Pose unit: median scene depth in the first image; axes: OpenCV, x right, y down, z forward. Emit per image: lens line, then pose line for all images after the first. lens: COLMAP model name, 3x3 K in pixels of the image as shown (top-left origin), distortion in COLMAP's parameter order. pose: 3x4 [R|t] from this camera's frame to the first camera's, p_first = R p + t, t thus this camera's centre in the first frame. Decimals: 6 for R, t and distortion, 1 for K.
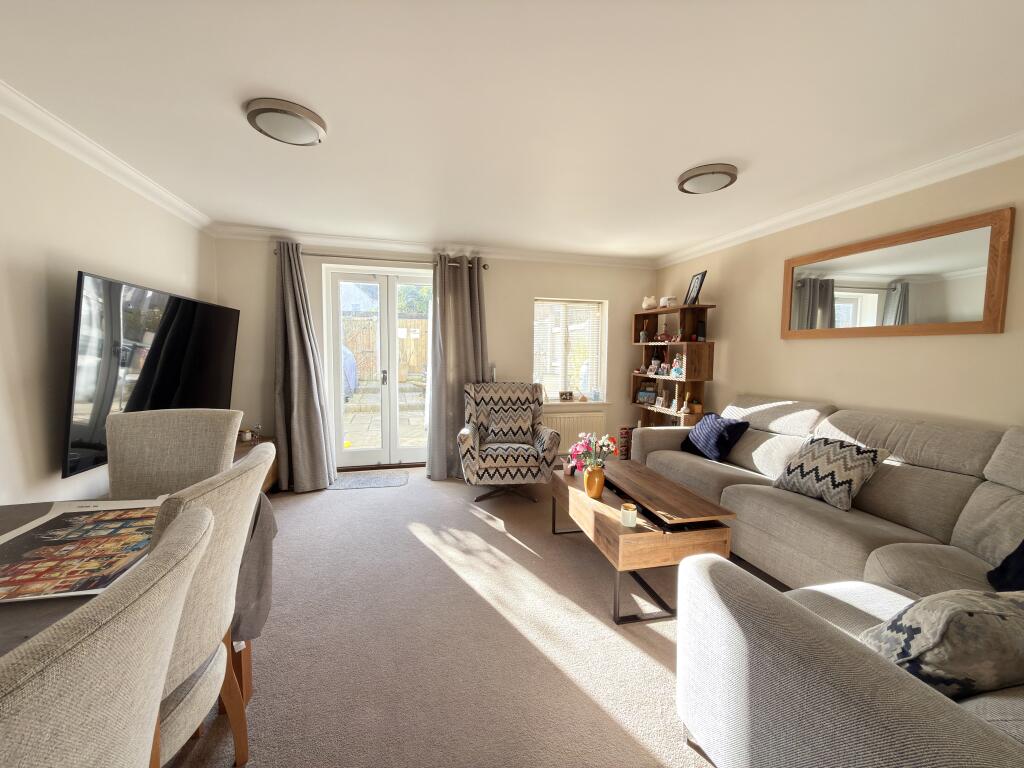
lens RADIAL K [[410.7, 0, 513.6], [0, 410.7, 378.5], [0, 0, 1]] dist [0.004192, 0.000184]
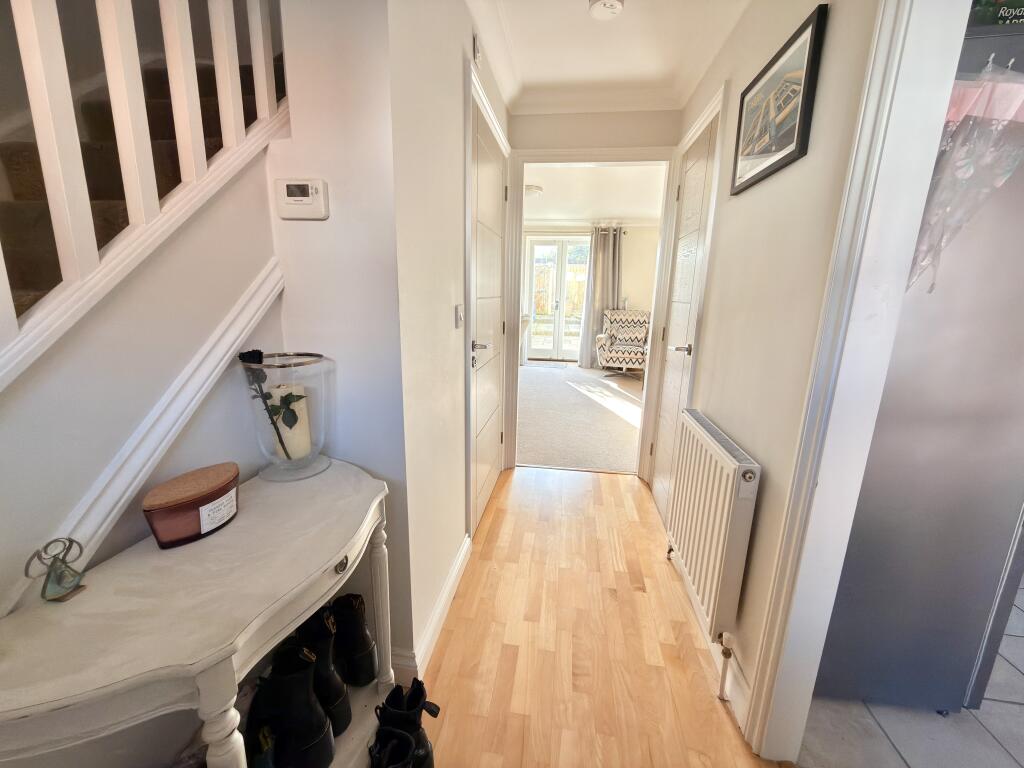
lens RADIAL K [[410.7, 0, 516.2], [0, 410.7, 386.5], [0, 0, 1]] dist [0.004192, 0.000184]
pose [[0.925887, 0.096505, -0.365266, 0.174055], [-0.045599, 0.988303, 0.145528, 0.090281], [0.375038, -0.118087, 0.919458, -0.639982]]
